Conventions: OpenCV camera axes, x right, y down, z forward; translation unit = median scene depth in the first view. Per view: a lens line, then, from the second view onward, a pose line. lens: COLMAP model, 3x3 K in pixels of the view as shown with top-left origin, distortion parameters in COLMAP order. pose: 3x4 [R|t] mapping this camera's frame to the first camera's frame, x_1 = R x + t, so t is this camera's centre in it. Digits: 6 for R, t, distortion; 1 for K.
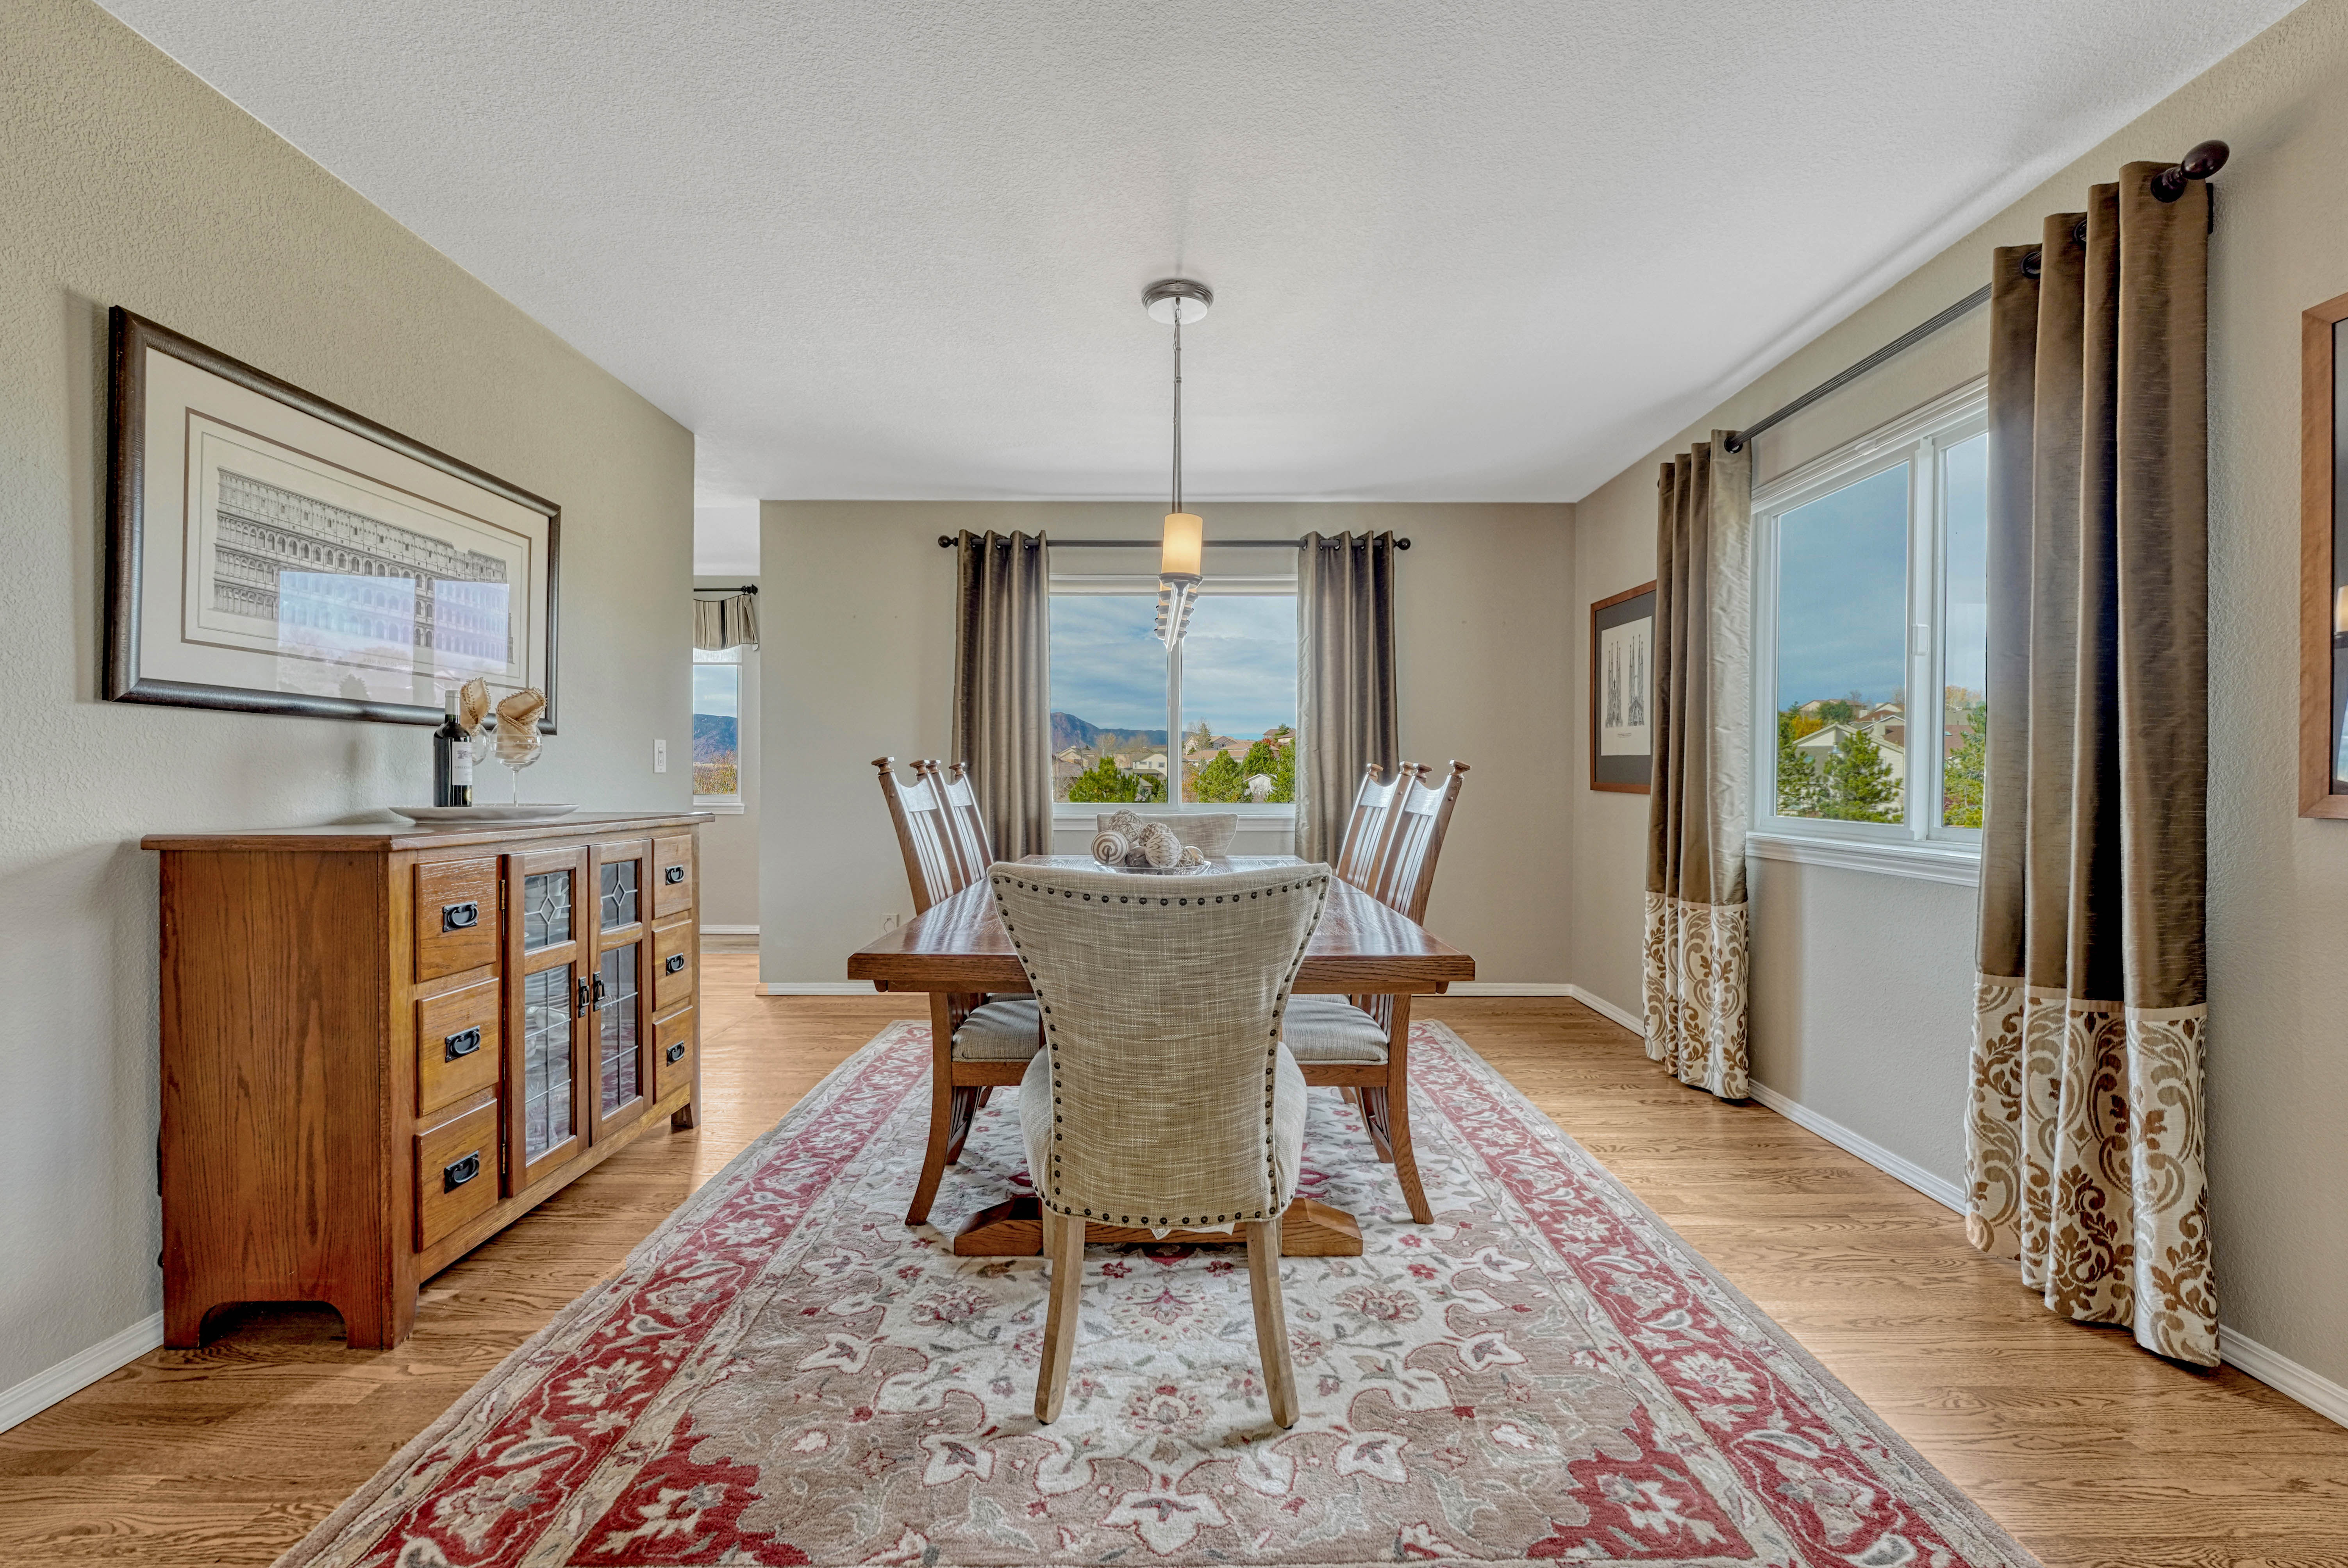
lens RADIAL K [[980.2, 0, 1178.2], [0, 980.2, 784.9], [0, 0, 1]] dist [-0.020506, 0.003517]
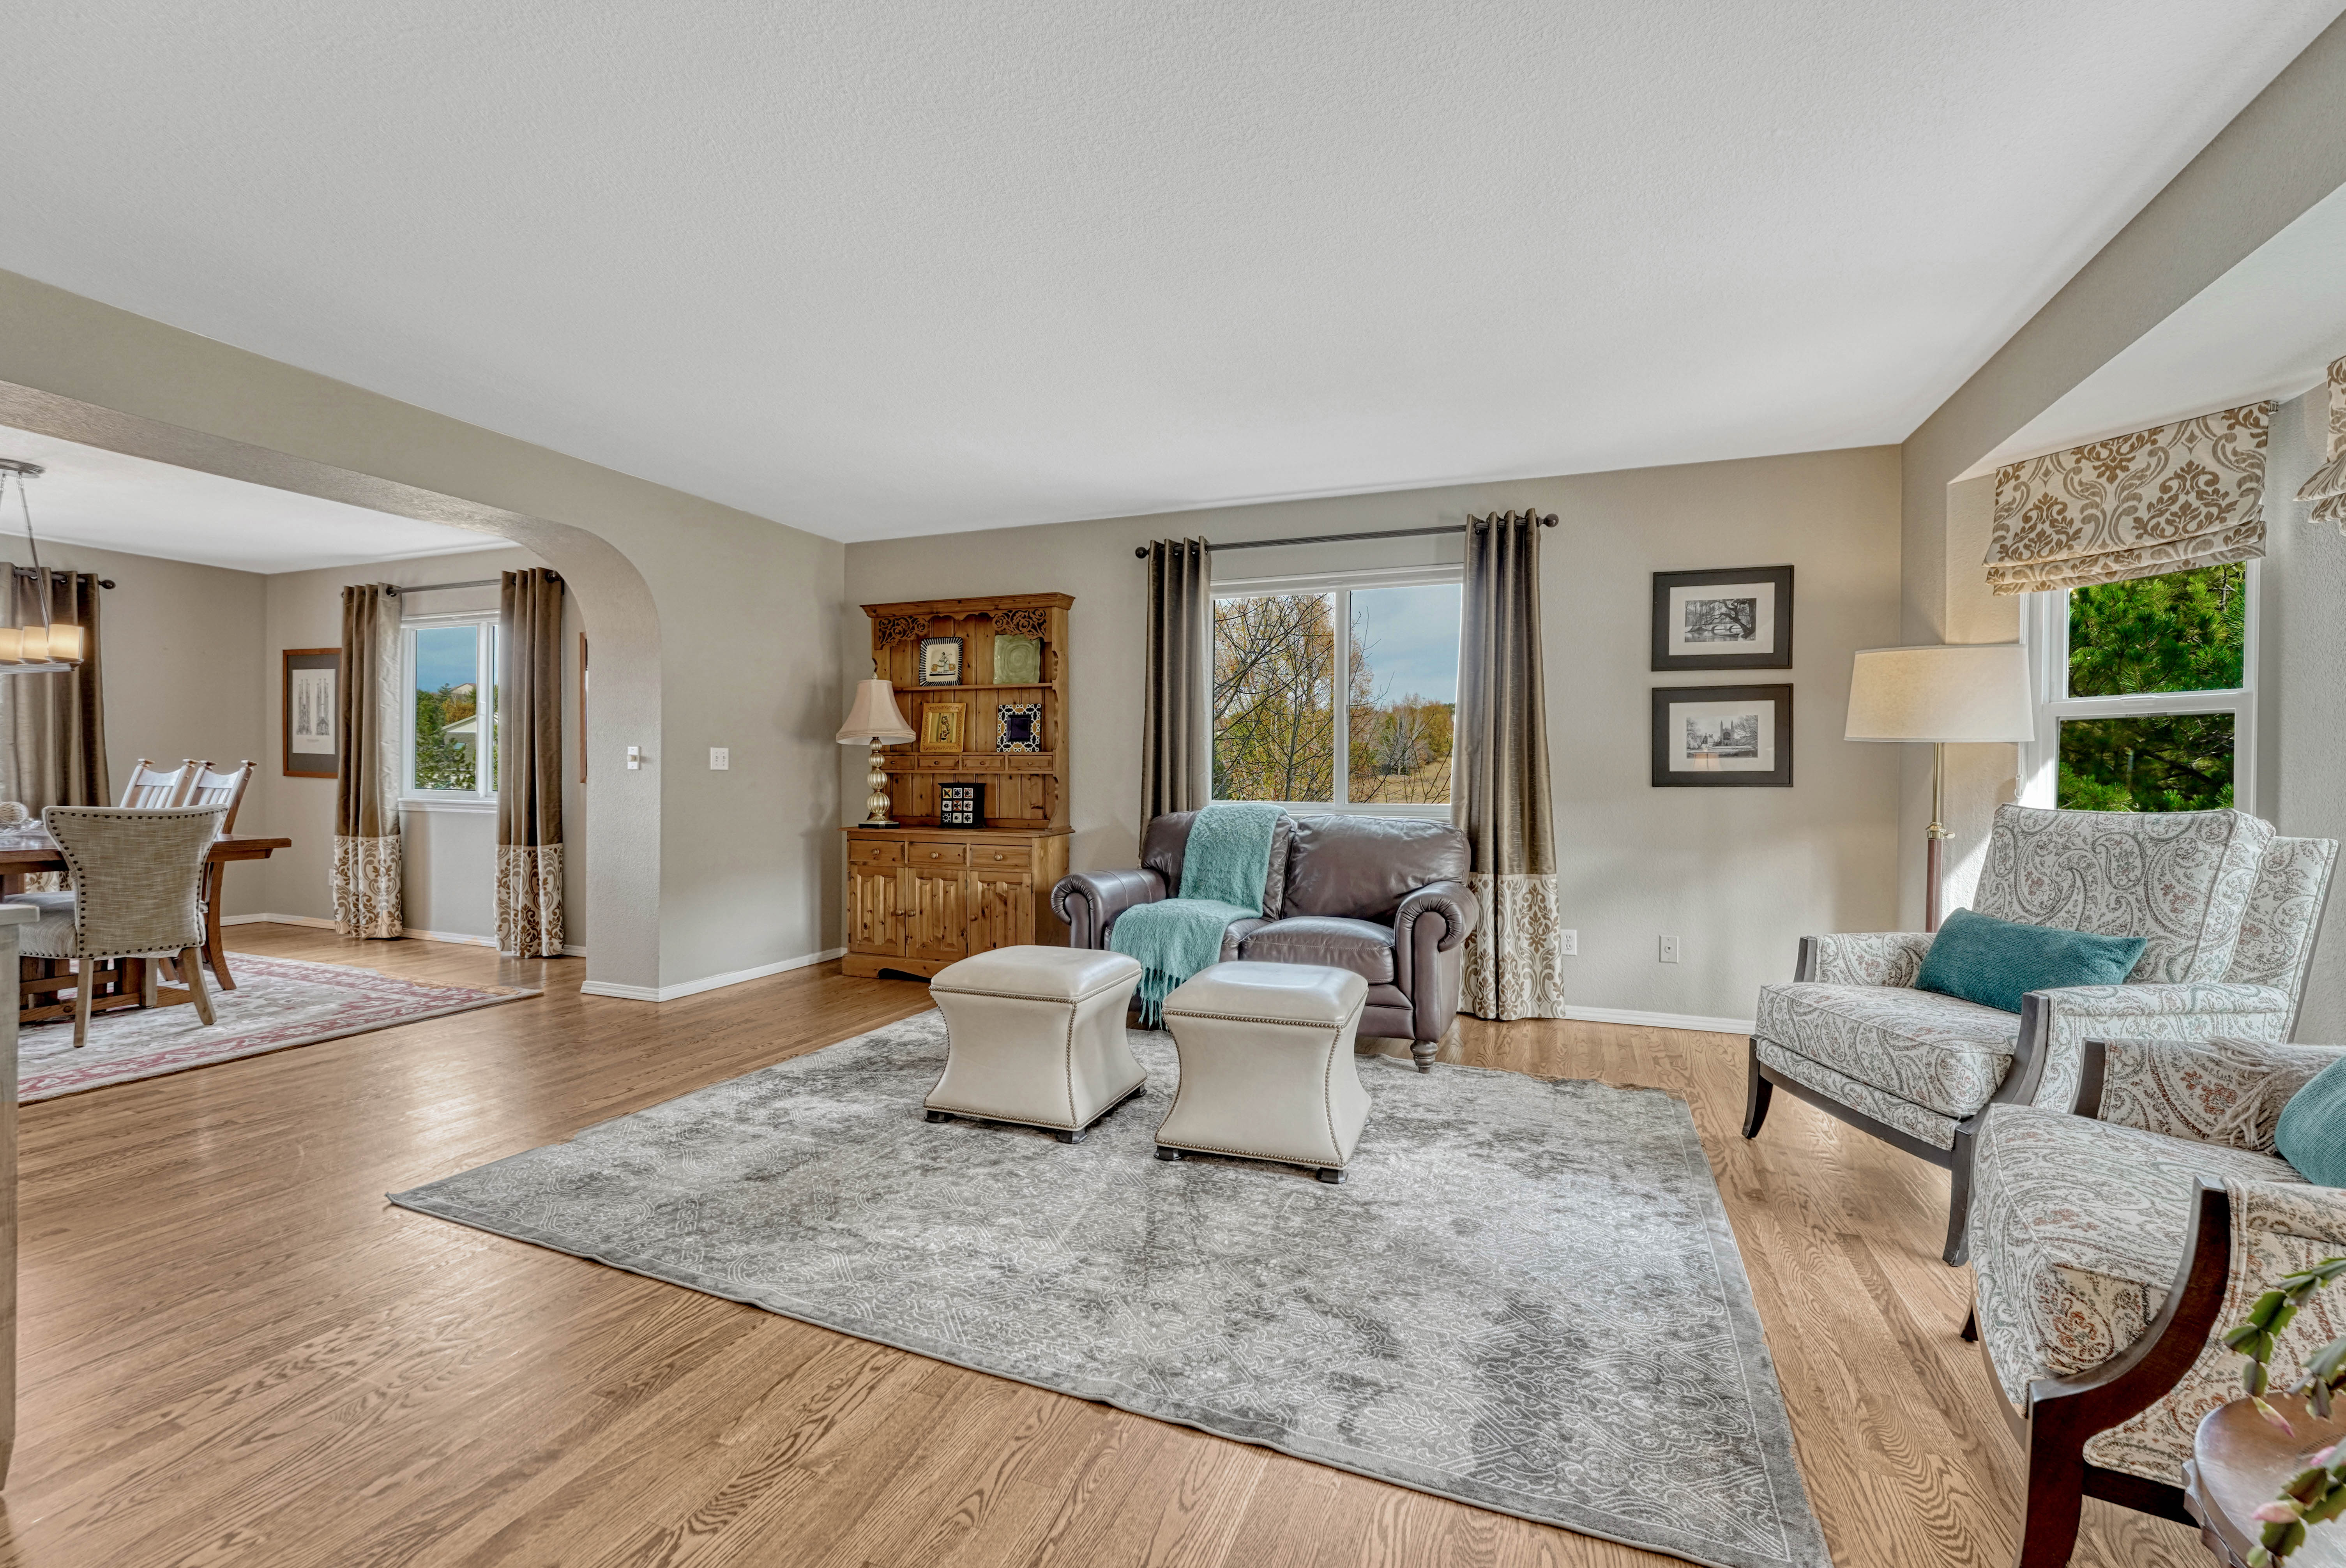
lens RADIAL K [[979.4, 0, 1149.2], [0, 979.4, 784.0], [0, 0, 1]] dist [-0.020506, 0.003517]
pose [[0.372322, -0.011562, 0.928032, -0.629713], [0.000272, 0.999924, 0.012349, -0.000774], [-0.928104, -0.004345, 0.372297, -1.069146]]
